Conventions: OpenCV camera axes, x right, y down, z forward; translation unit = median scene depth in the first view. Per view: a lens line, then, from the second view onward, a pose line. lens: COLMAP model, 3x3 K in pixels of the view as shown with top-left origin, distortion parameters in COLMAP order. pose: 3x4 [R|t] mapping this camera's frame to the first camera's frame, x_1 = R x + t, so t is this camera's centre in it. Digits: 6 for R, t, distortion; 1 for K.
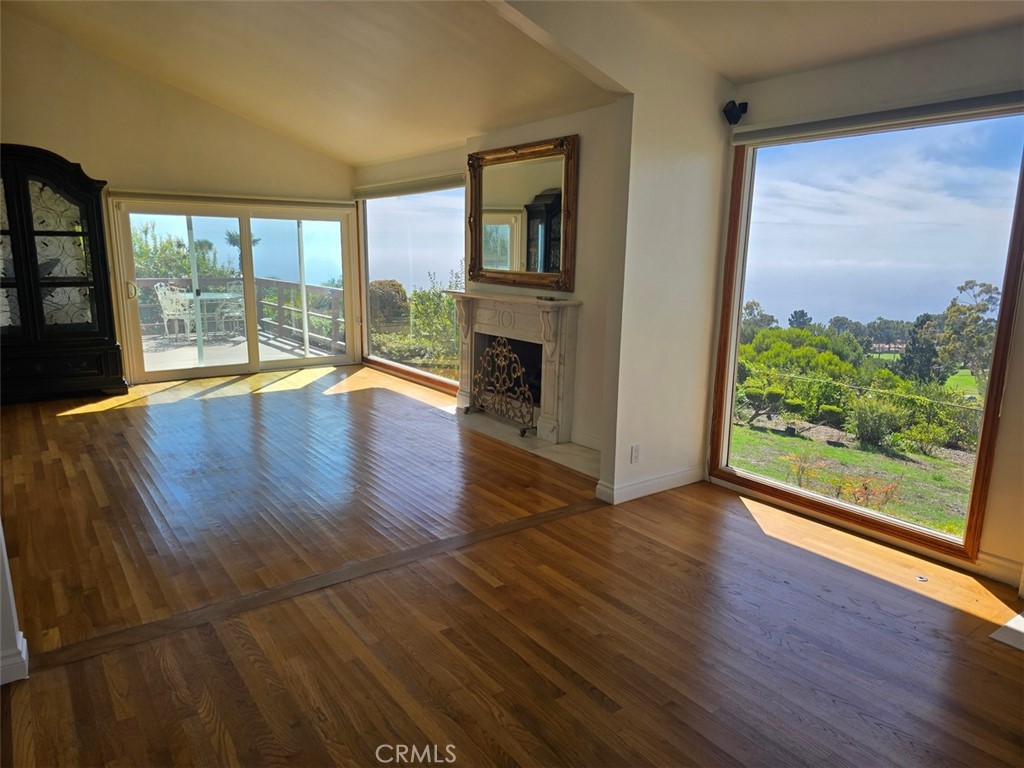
lens RADIAL K [[697.4, 0, 505.6], [0, 697.4, 405.4], [0, 0, 1]] dist [0.063167, -0.060845]
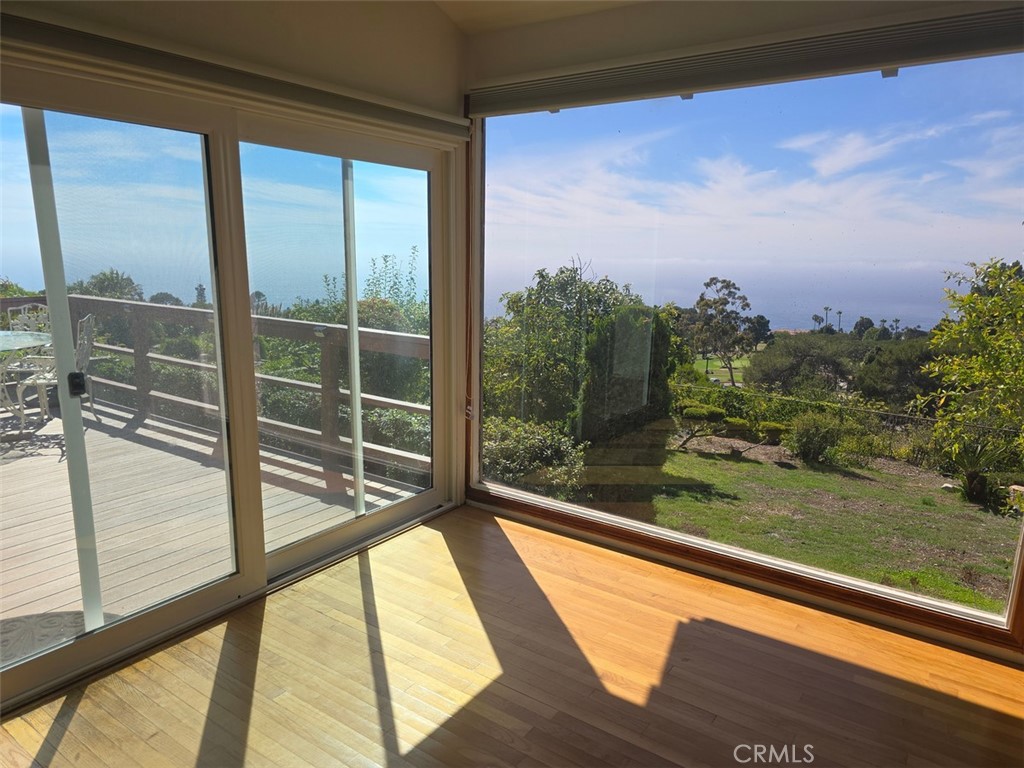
lens RADIAL K [[697.4, 0, 496.5], [0, 697.4, 382.0], [0, 0, 1]] dist [0.063167, -0.060845]
pose [[0.943283, -0.060888, 0.326359, -0.233948], [0.070900, 0.997305, -0.018859, -0.087576], [-0.324331, 0.040928, 0.945058, 0.417830]]
